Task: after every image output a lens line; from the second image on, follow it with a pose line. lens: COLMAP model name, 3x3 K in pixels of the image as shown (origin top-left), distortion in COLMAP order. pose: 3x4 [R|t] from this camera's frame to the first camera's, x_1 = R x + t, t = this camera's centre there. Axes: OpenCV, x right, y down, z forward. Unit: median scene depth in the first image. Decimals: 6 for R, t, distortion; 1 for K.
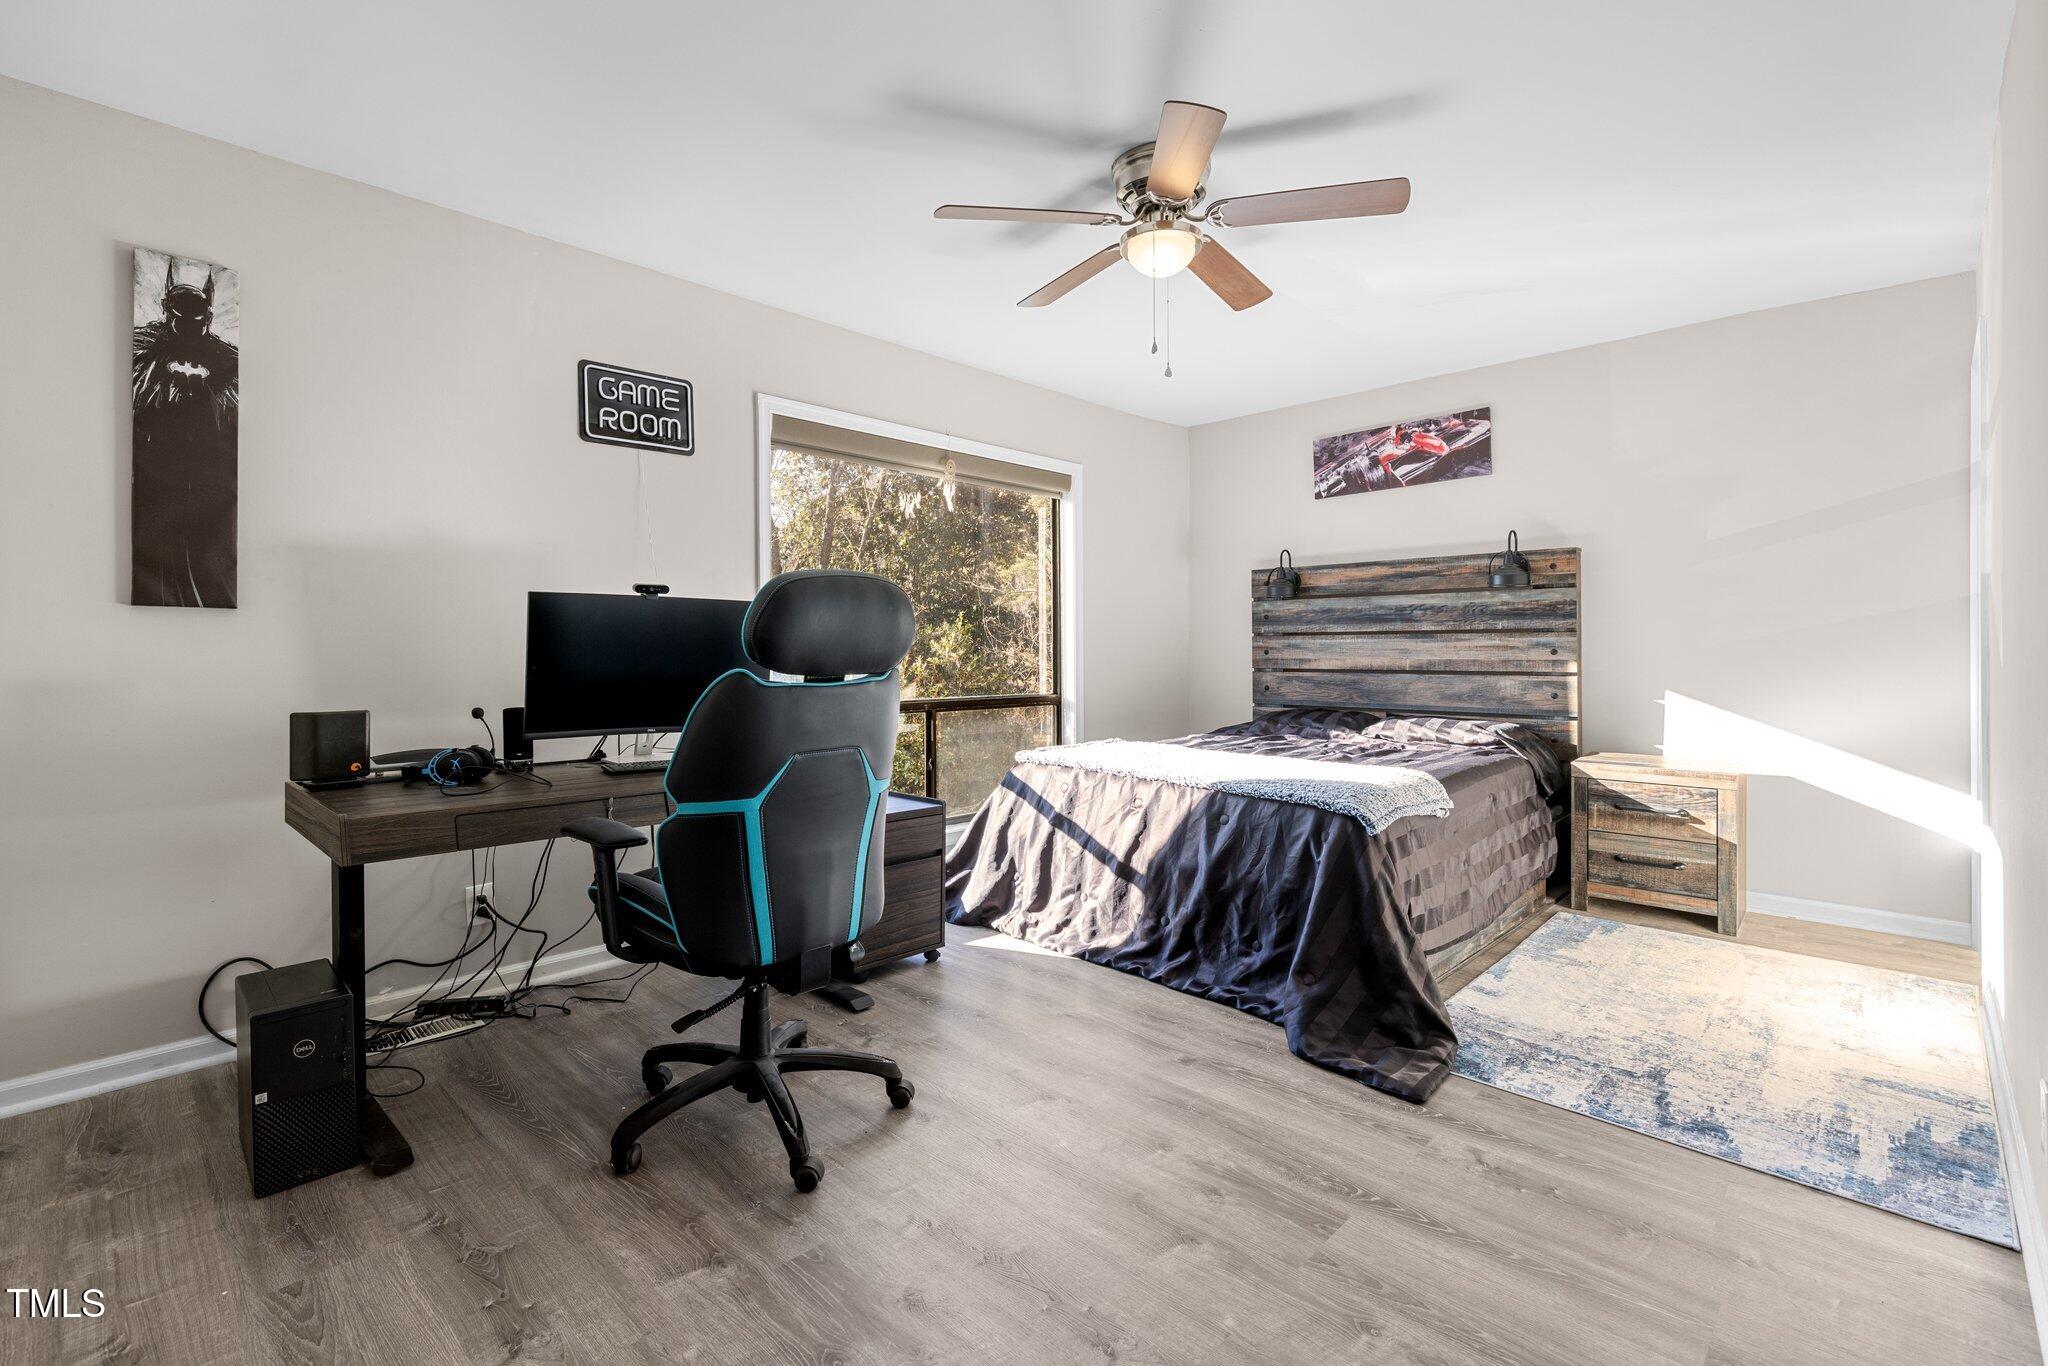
lens RADIAL K [[909.3, 0, 1023.8], [0, 909.3, 641.5], [0, 0, 1]] dist [0.000338, -0.000033]
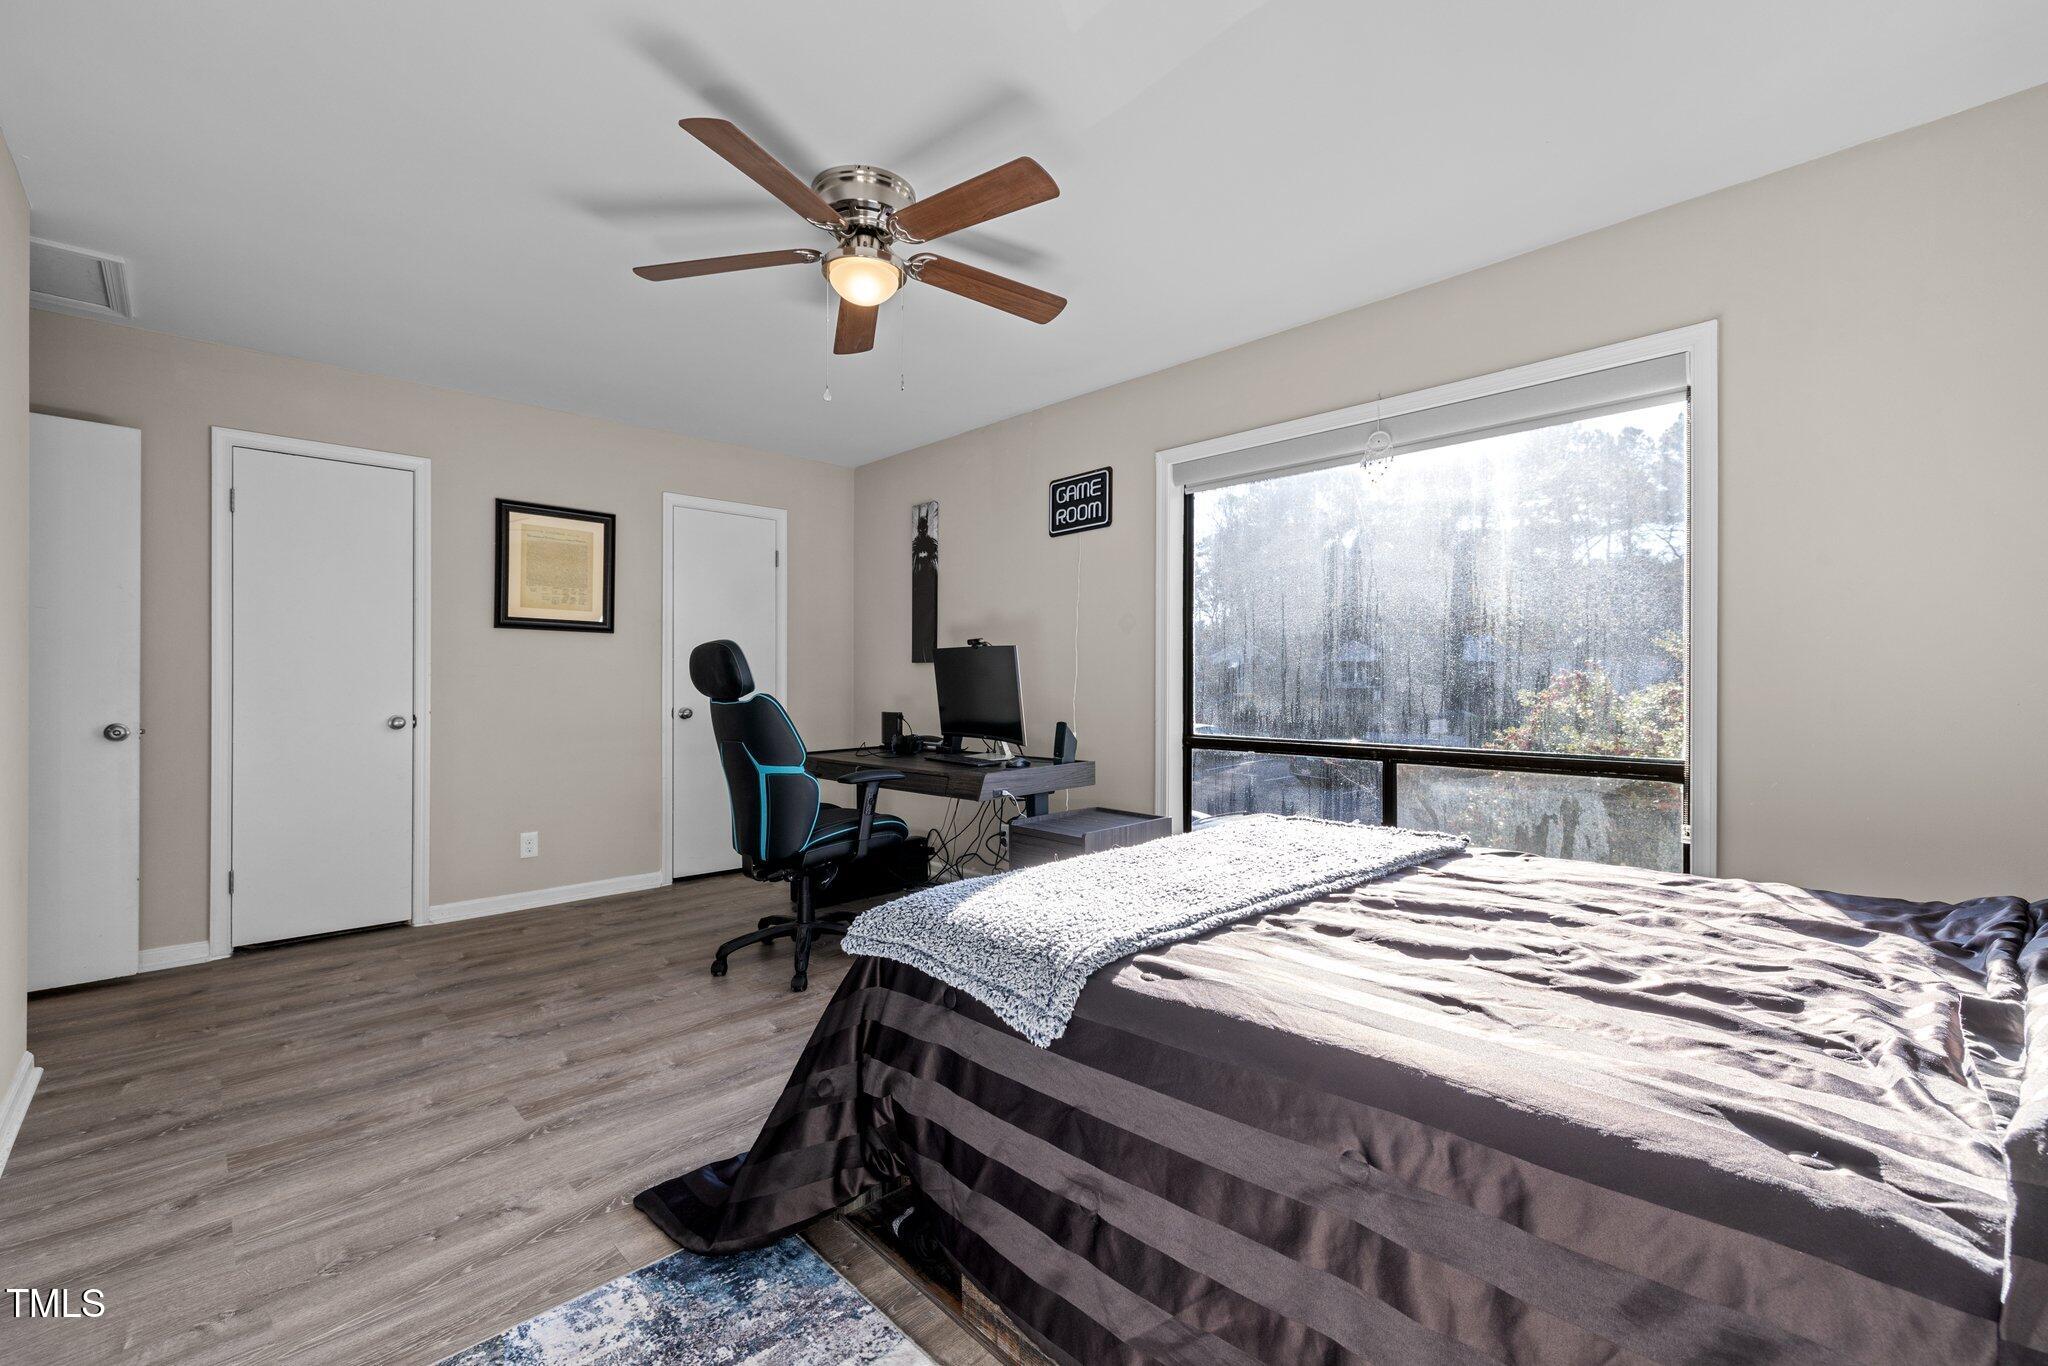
lens RADIAL K [[869.5, 0, 1023.9], [0, 869.5, 678.5], [0, 0, 1]] dist [-0.000043, 0.000290]
pose [[-0.029837, -0.002785, -0.999551, 1.165918], [0.009217, 0.999953, -0.003061, 0.008909], [0.999512, -0.009305, -0.029810, 1.294877]]
